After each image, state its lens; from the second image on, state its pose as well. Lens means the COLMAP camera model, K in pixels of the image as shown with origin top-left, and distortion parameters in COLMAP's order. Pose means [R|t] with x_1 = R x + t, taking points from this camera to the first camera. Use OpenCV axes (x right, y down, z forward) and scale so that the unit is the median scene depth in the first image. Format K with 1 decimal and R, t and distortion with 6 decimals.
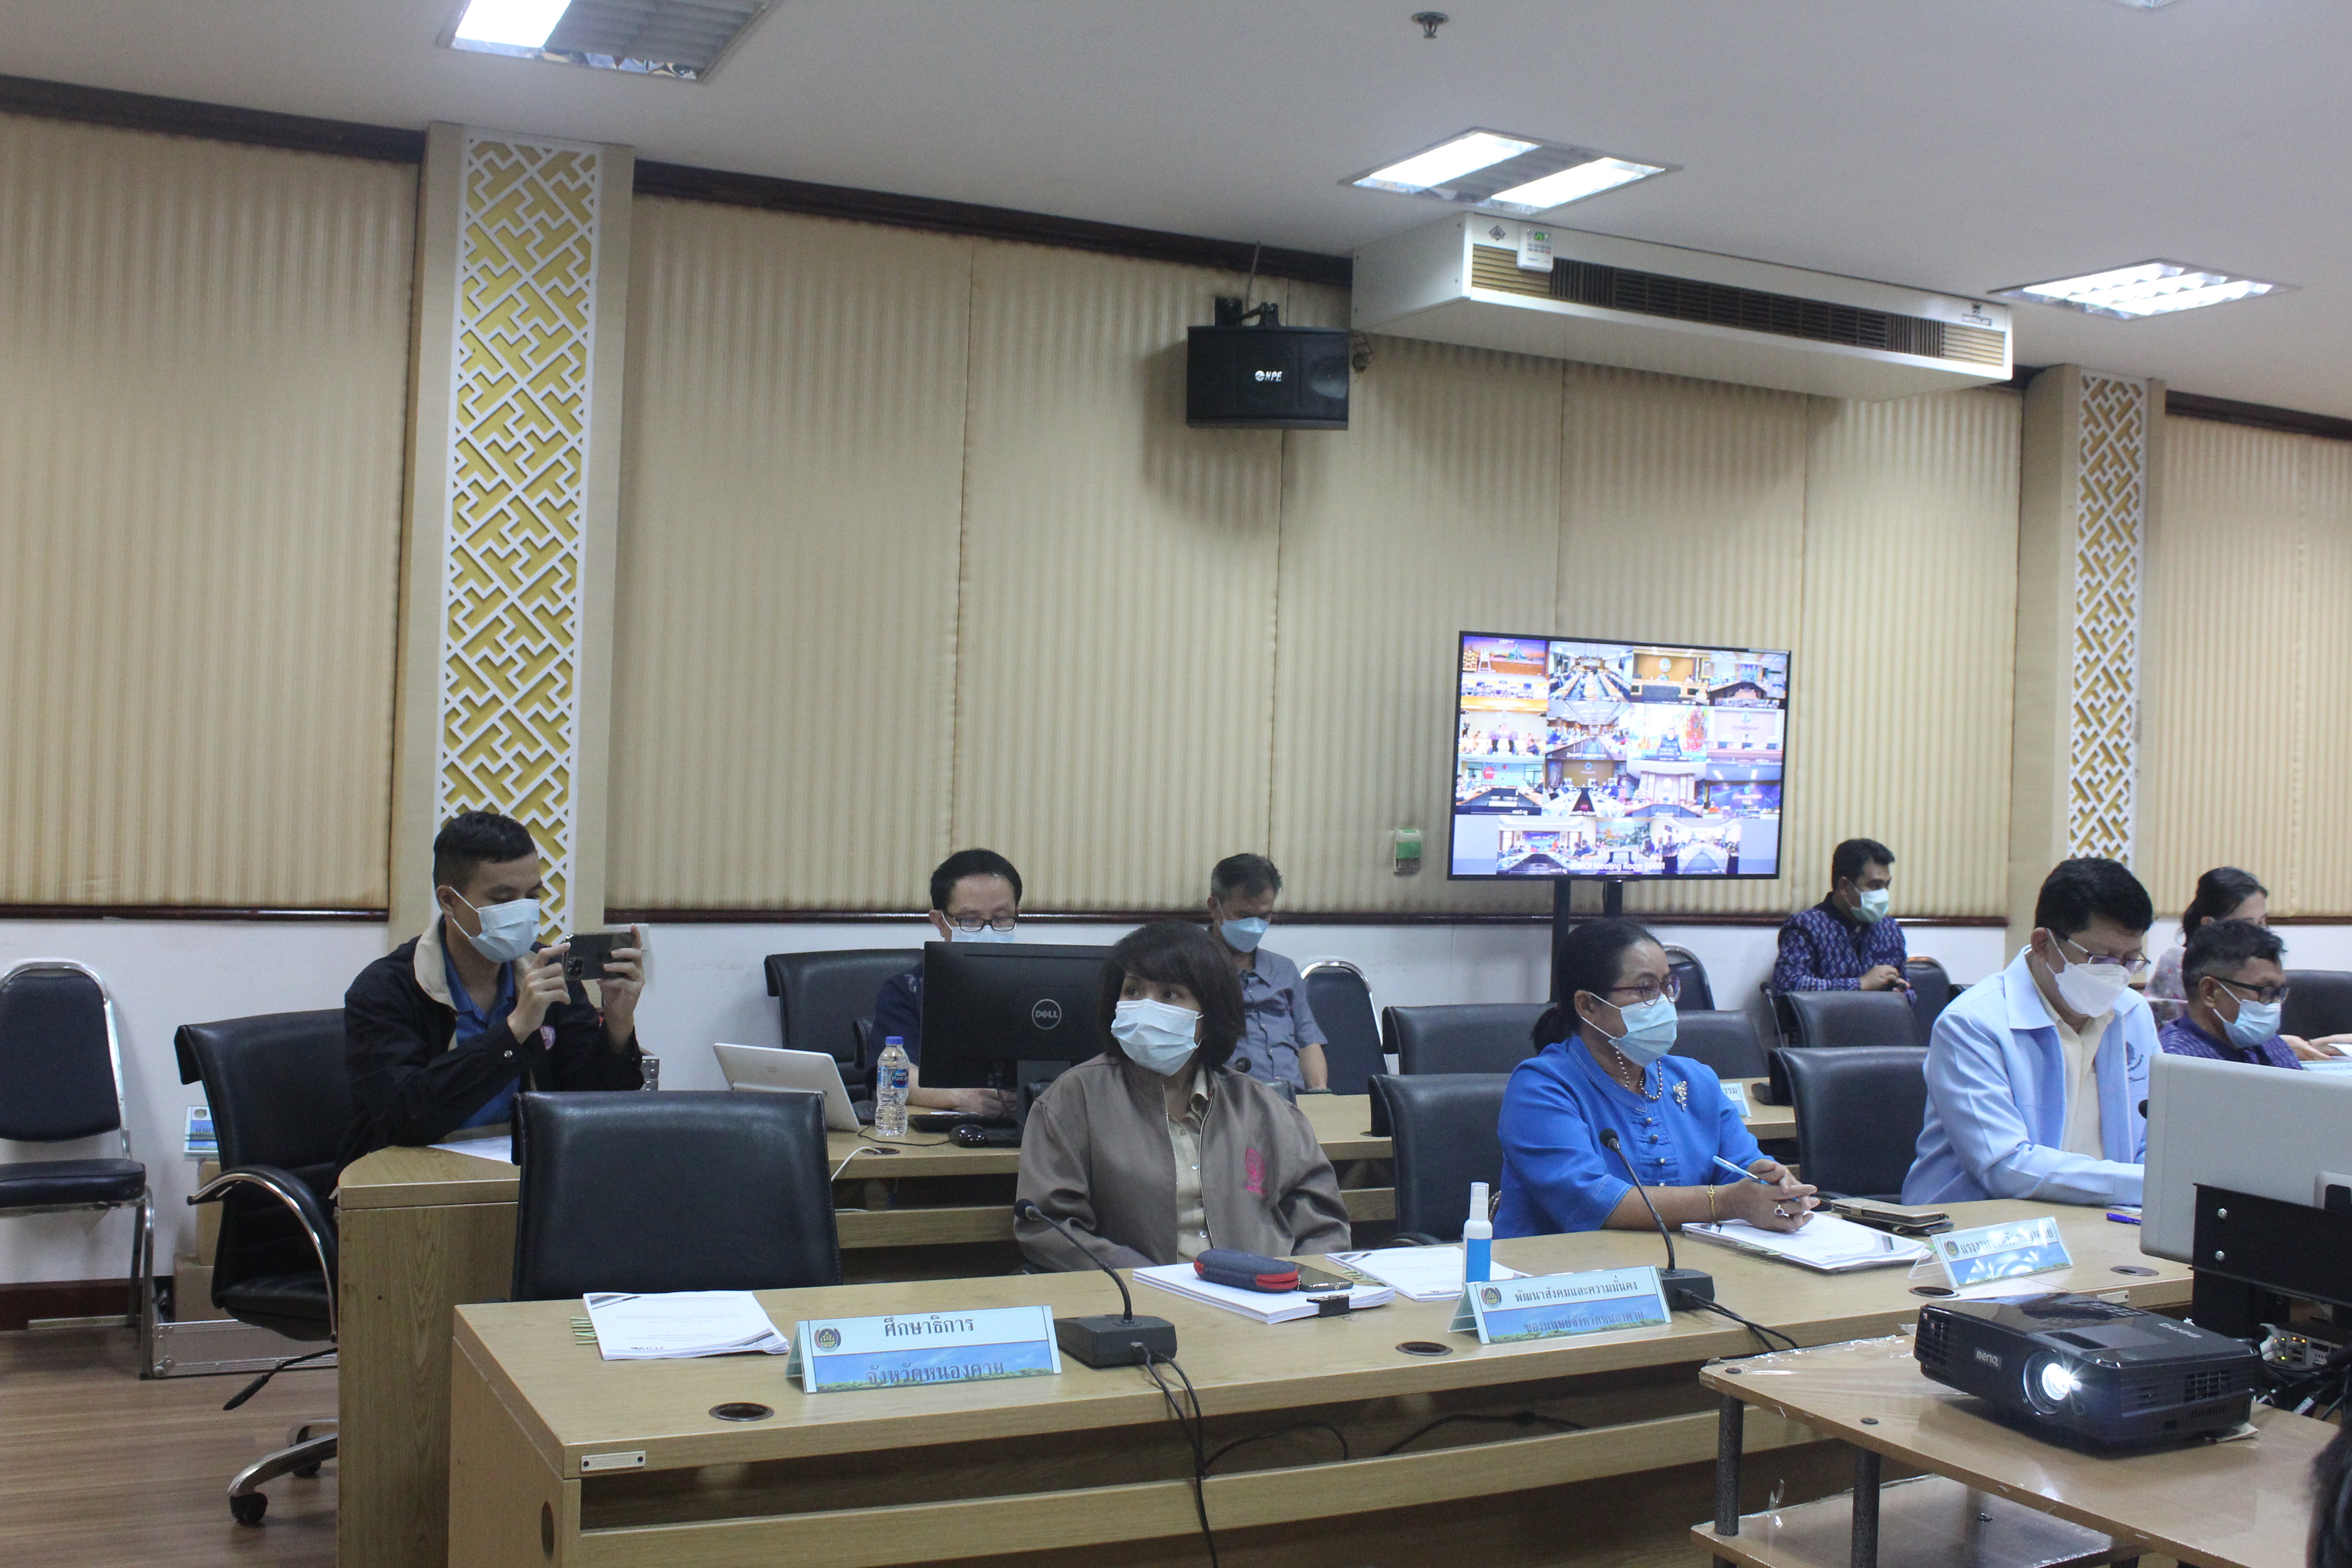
lens RADIAL K [[2415.3, 0, 1185.0], [0, 2415.3, 741.5], [0, 0, 1]] dist [-0.039285, 0.000000]
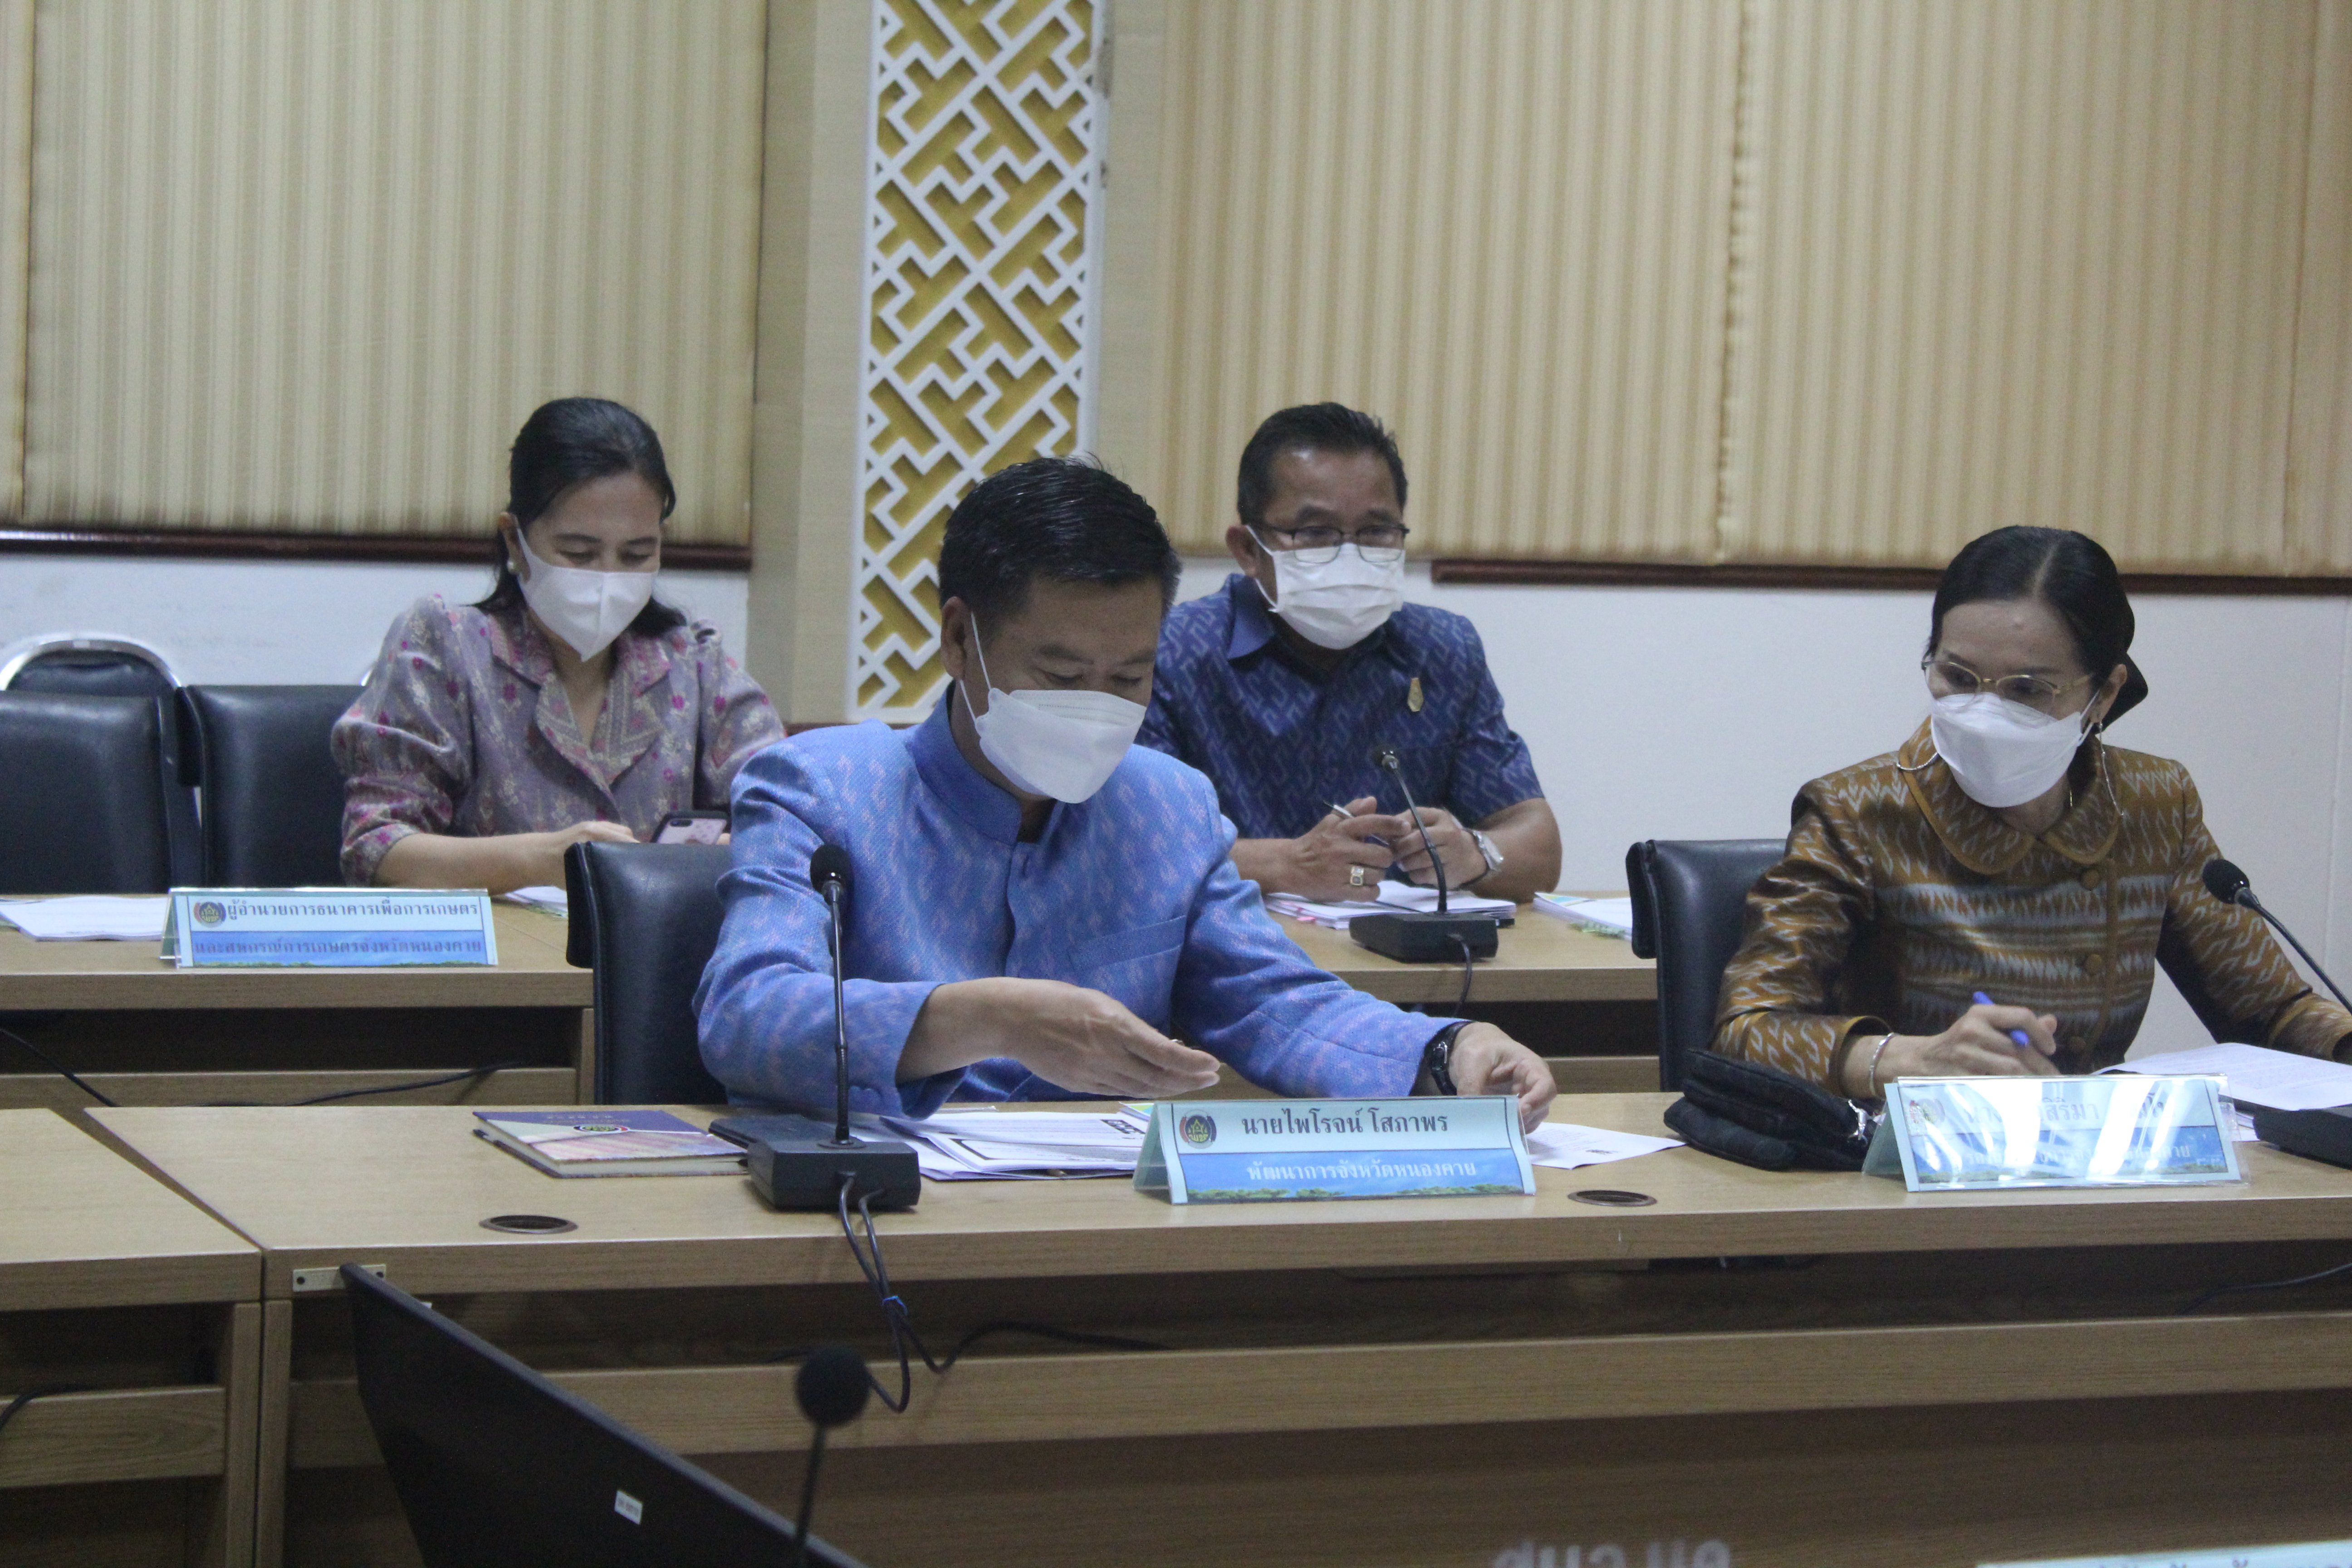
lens RADIAL K [[5853.8, 0, 1179.2], [0, 5853.8, 711.7], [0, 0, 1]] dist [0.101724, 0.000000]
pose [[0.996752, 0.016261, -0.078871, 0.484676], [-0.009289, 0.996080, 0.087971, 0.016107], [0.079992, -0.086953, 0.992996, 0.066898]]
